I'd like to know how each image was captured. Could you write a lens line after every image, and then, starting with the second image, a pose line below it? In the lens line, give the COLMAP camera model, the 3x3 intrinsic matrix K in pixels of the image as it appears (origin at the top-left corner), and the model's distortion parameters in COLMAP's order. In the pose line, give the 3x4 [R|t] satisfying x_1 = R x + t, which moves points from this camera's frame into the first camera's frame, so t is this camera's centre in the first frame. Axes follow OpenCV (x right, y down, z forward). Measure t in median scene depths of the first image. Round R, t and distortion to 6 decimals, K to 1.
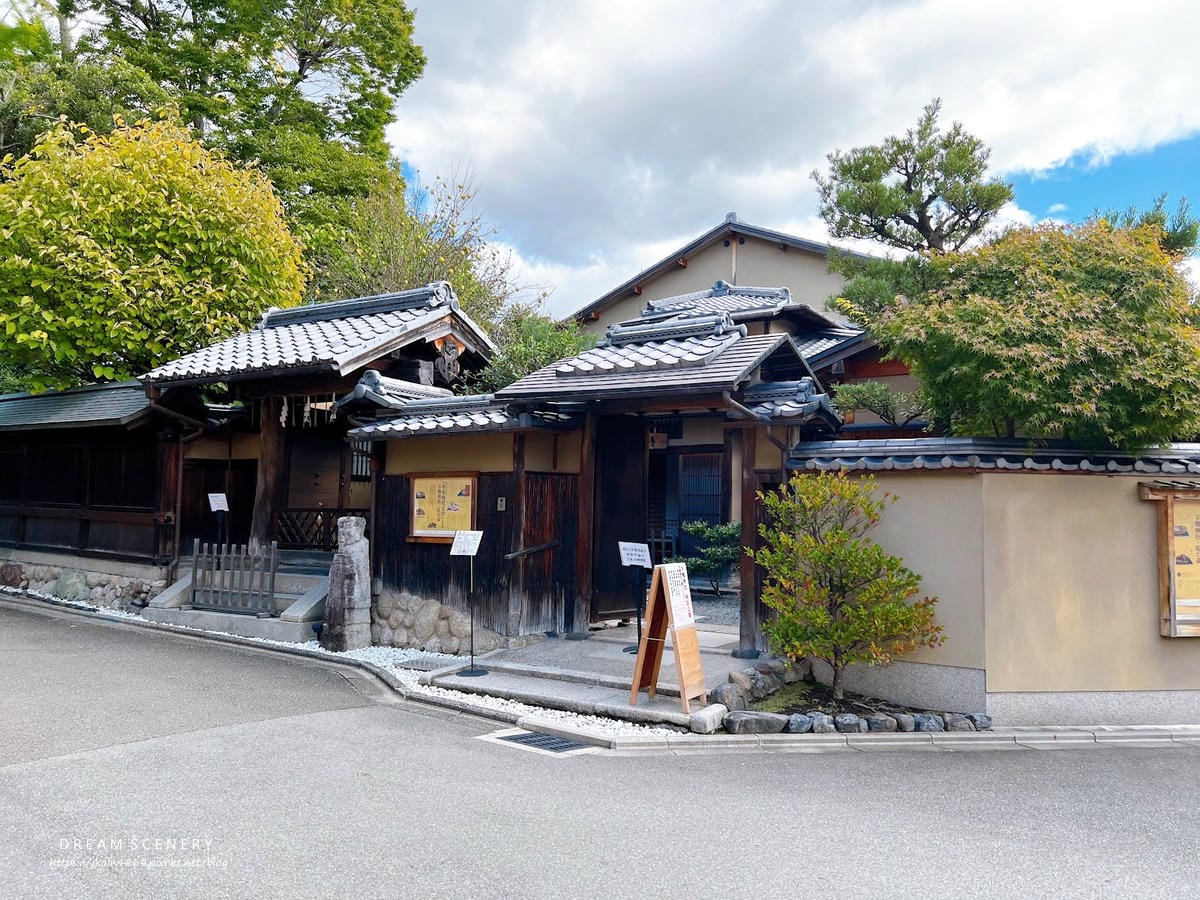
lens RADIAL K [[862.1, 0, 600.0], [0, 862.1, 450.0], [0, 0, 1]] dist [0.005227, -0.004350]
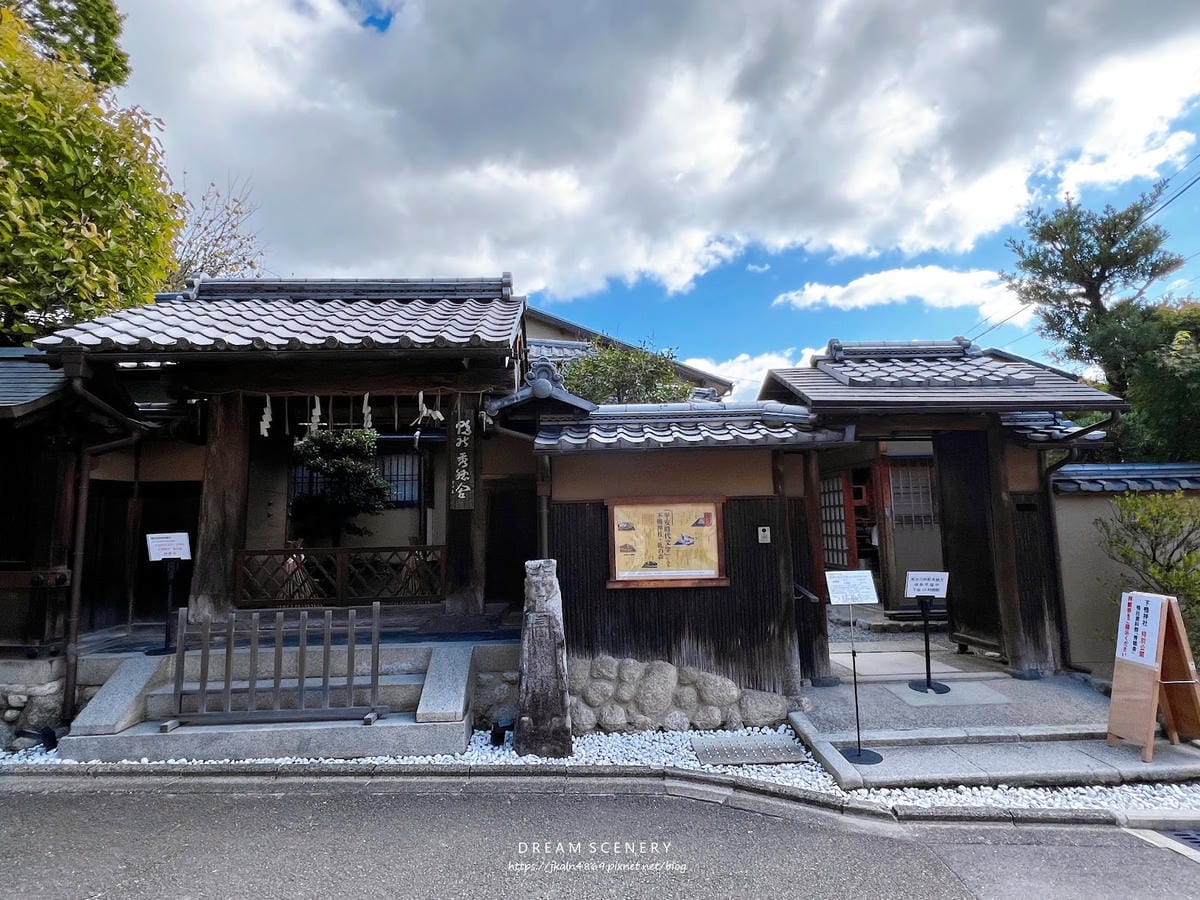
lens RADIAL K [[647.5, 0, 600.0], [0, 647.5, 450.0], [0, 0, 1]] dist [-0.001772, 0.000395]
pose [[0.842029, 0.031600, 0.538507, -0.541591], [-0.006319, 0.998792, -0.048729, 0.011588], [-0.539396, 0.037629, 0.841211, 0.511583]]
